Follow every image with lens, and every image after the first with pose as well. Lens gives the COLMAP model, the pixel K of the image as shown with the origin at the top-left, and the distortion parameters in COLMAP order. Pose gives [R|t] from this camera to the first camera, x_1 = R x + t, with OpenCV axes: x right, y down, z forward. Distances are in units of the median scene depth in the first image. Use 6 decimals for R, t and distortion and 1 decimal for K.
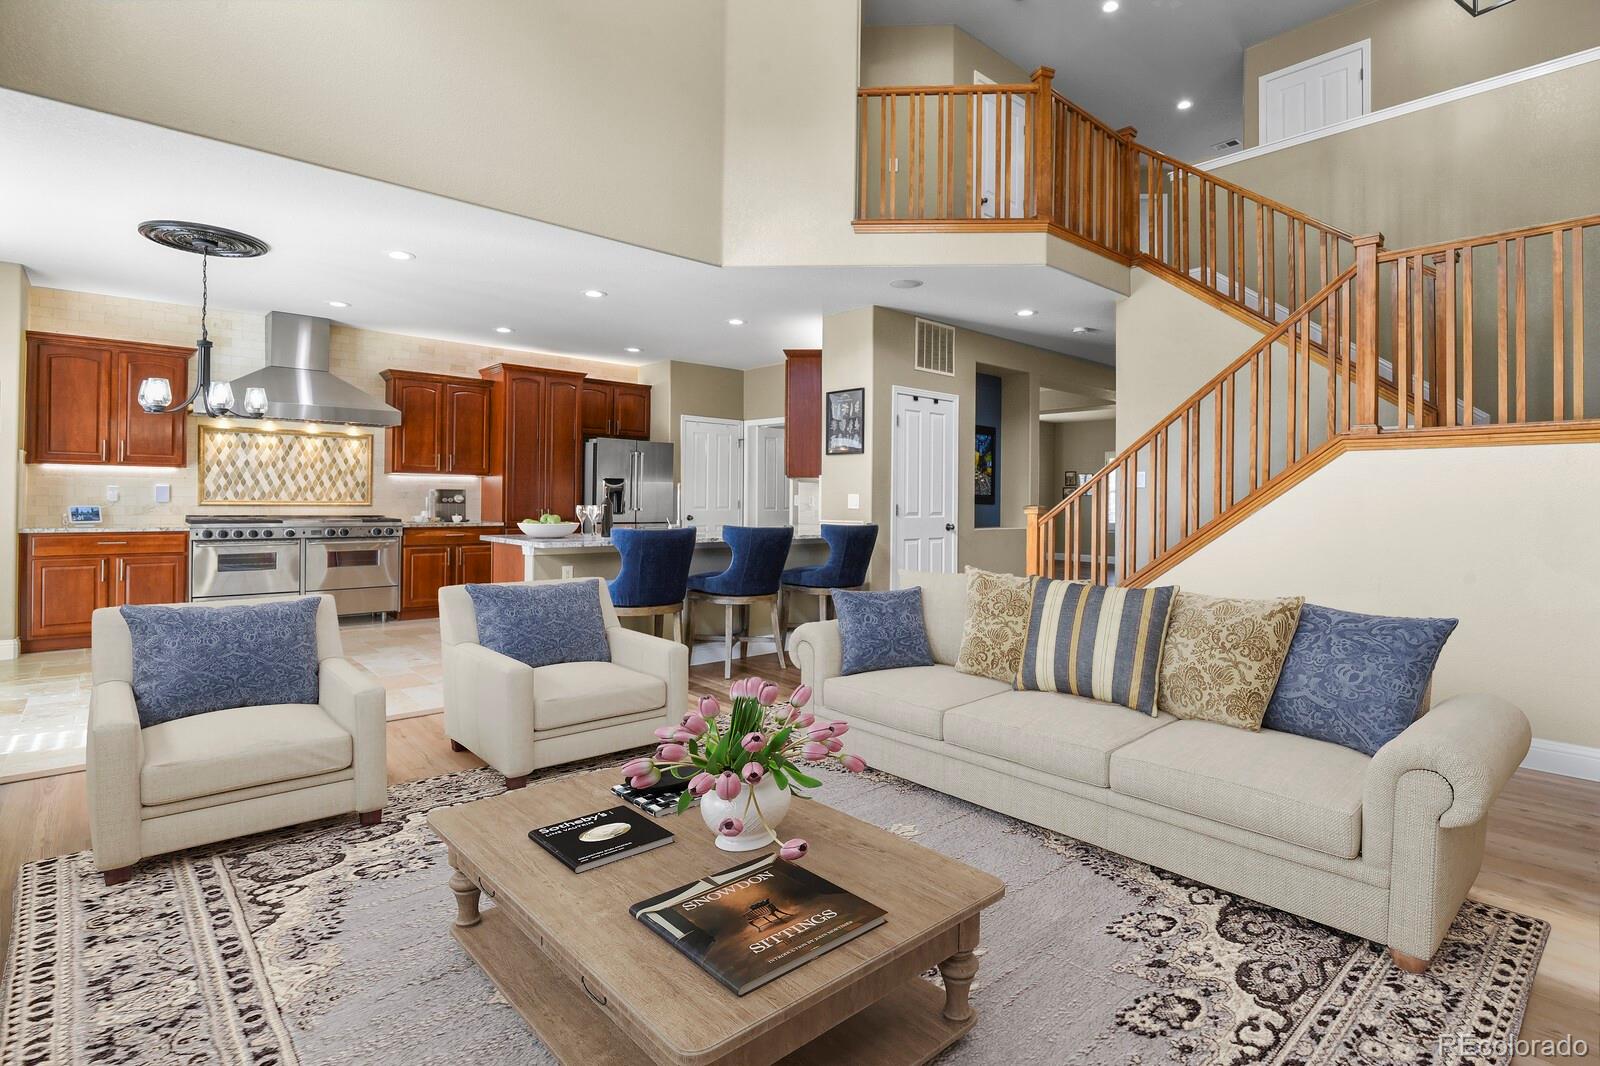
lens RADIAL K [[790.0, 0, 816.1], [0, 790.0, 495.7], [0, 0, 1]] dist [-0.002507, -0.001394]
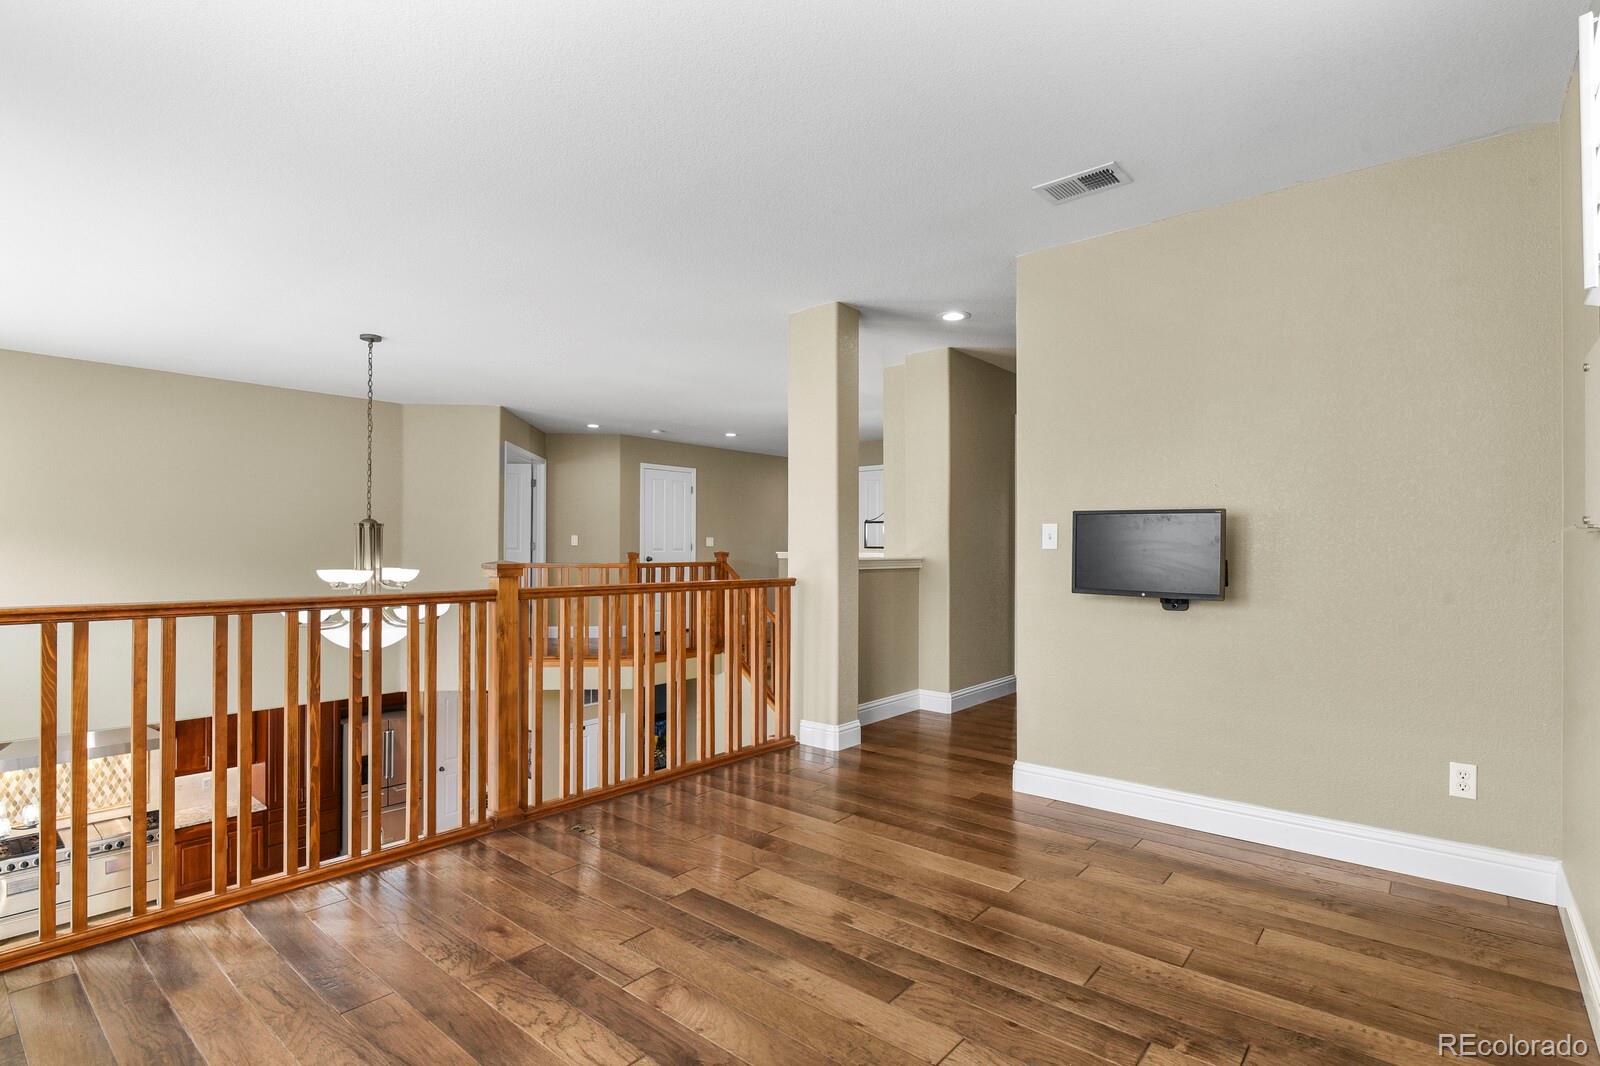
lens RADIAL K [[780.3, 0, 795.6], [0, 780.3, 549.6], [0, 0, 1]] dist [-0.003132, -0.001237]
pose [[0.992249, -0.001644, 0.124254, 0.306325], [0.000739, 0.999973, 0.007325, -0.419929], [-0.124262, -0.007177, 0.992223, -0.345757]]
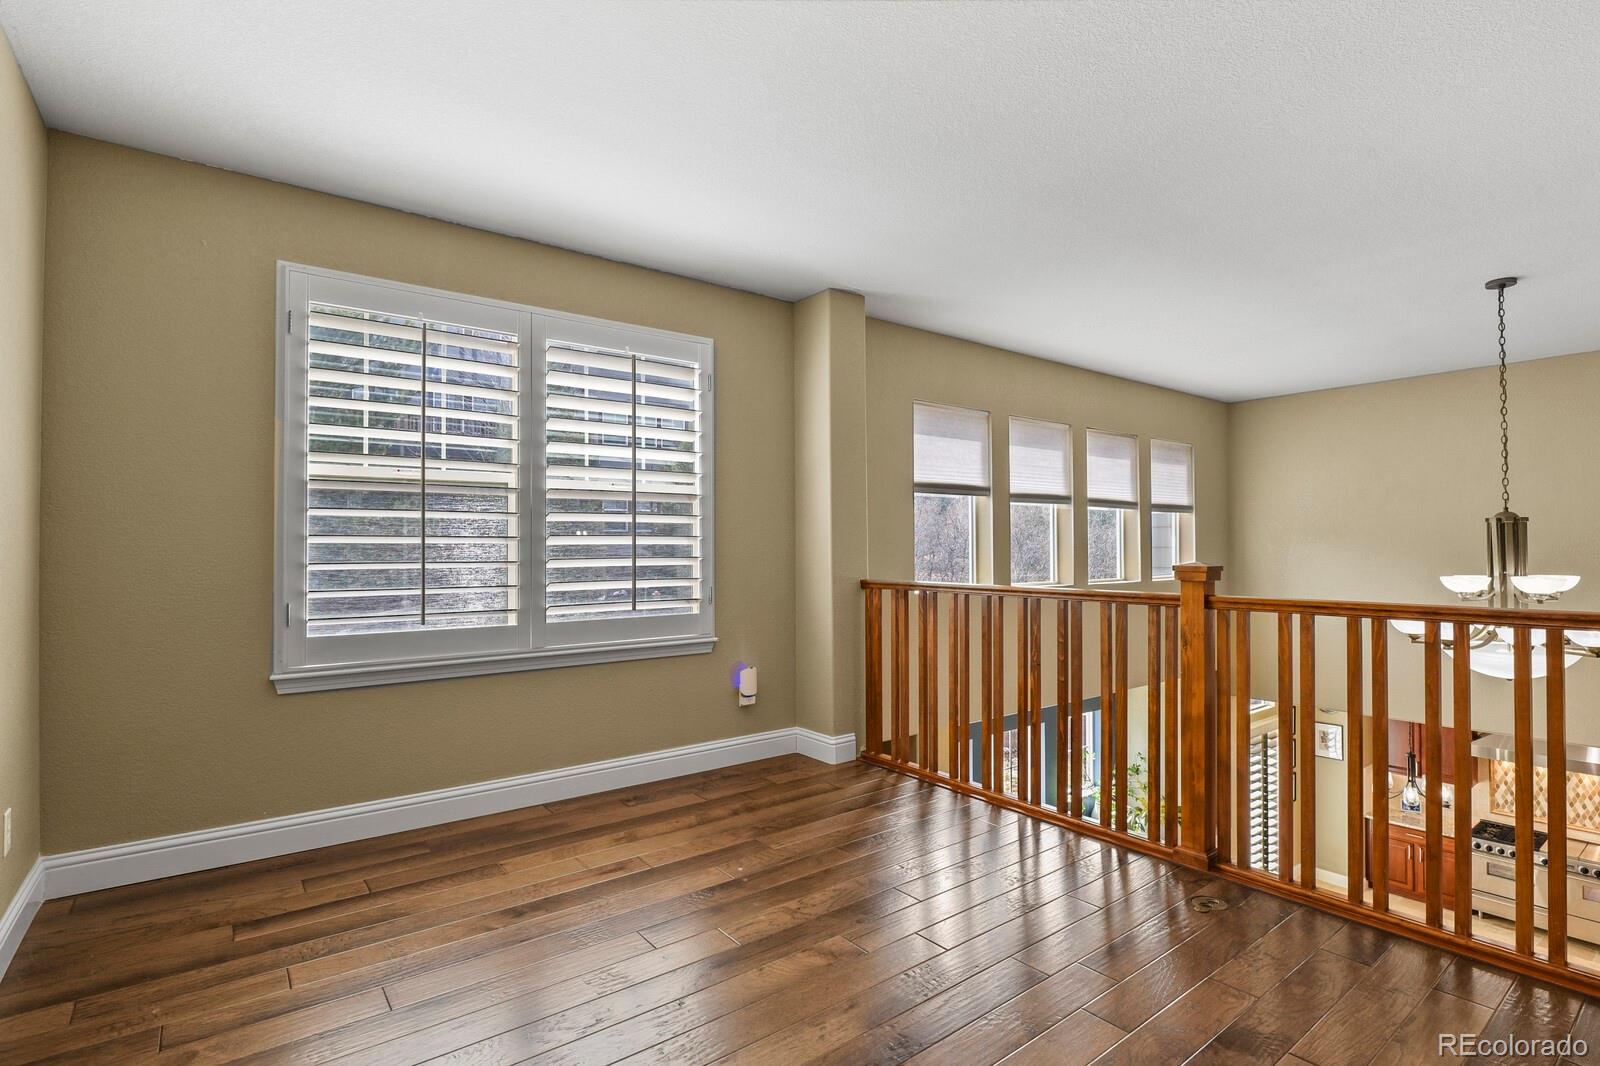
lens RADIAL K [[757.3, 0, 800.0], [0, 757.3, 533.0], [0, 0, 1]] dist [0.000170, -0.009026]
pose [[-0.095795, -0.028563, -0.994991, 0.593015], [0.006894, 0.999545, -0.029357, -0.415955], [0.995377, -0.009672, -0.095554, -0.046126]]
